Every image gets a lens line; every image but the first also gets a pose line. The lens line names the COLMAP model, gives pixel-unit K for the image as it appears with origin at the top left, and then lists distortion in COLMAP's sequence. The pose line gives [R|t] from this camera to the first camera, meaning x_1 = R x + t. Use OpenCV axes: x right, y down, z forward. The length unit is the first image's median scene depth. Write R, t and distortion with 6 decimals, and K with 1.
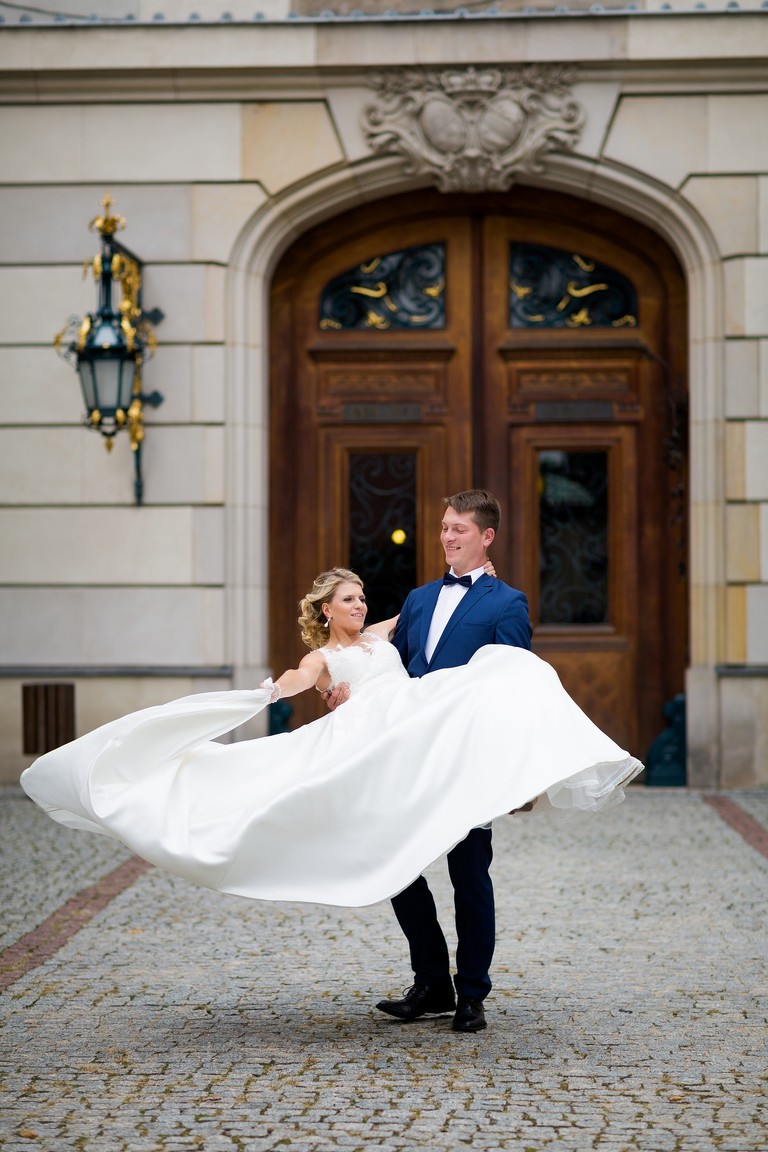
lens RADIAL K [[2974.5, 0, 384.0], [0, 2974.5, 576.0], [0, 0, 1]] dist [0.014822, 0.228013]
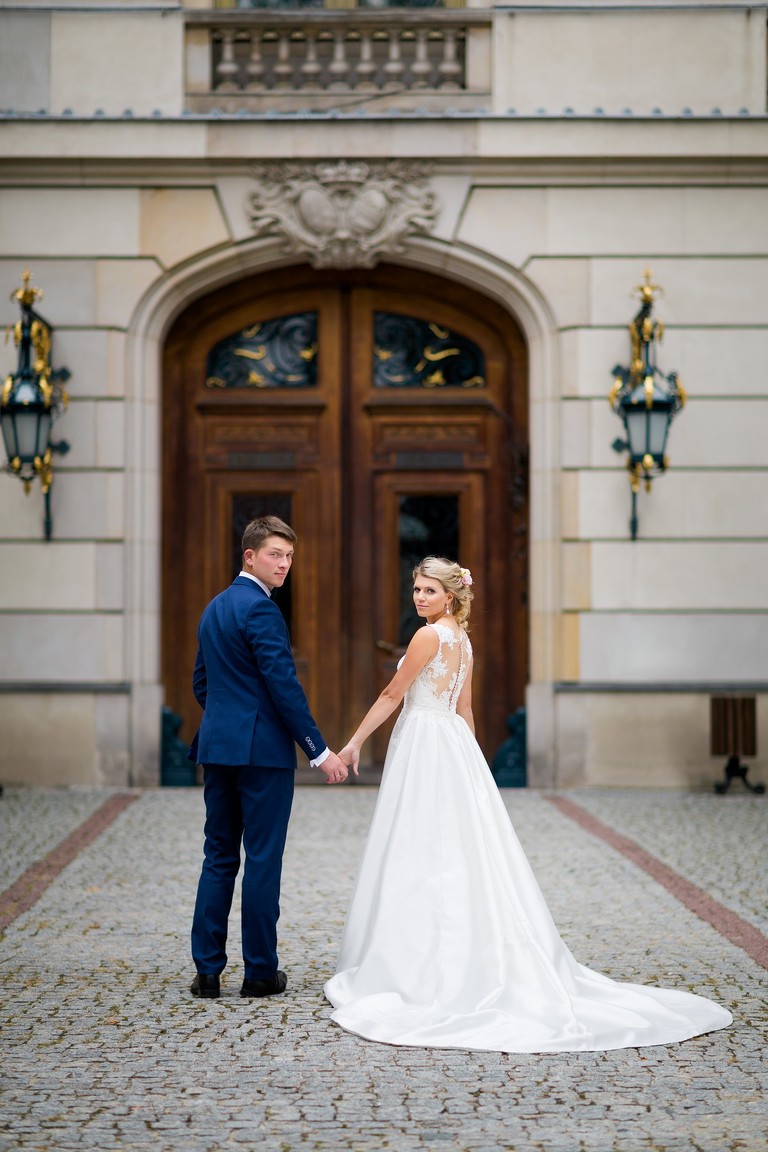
lens RADIAL K [[2974.5, 0, 384.0], [0, 2974.5, 576.0], [0, 0, 1]] dist [0.014822, 0.228013]
pose [[0.998194, 0.004426, 0.059902, -0.022515], [-0.003800, 0.999937, -0.010548, 0.001273], [-0.059945, 0.010301, 0.998149, -0.143562]]
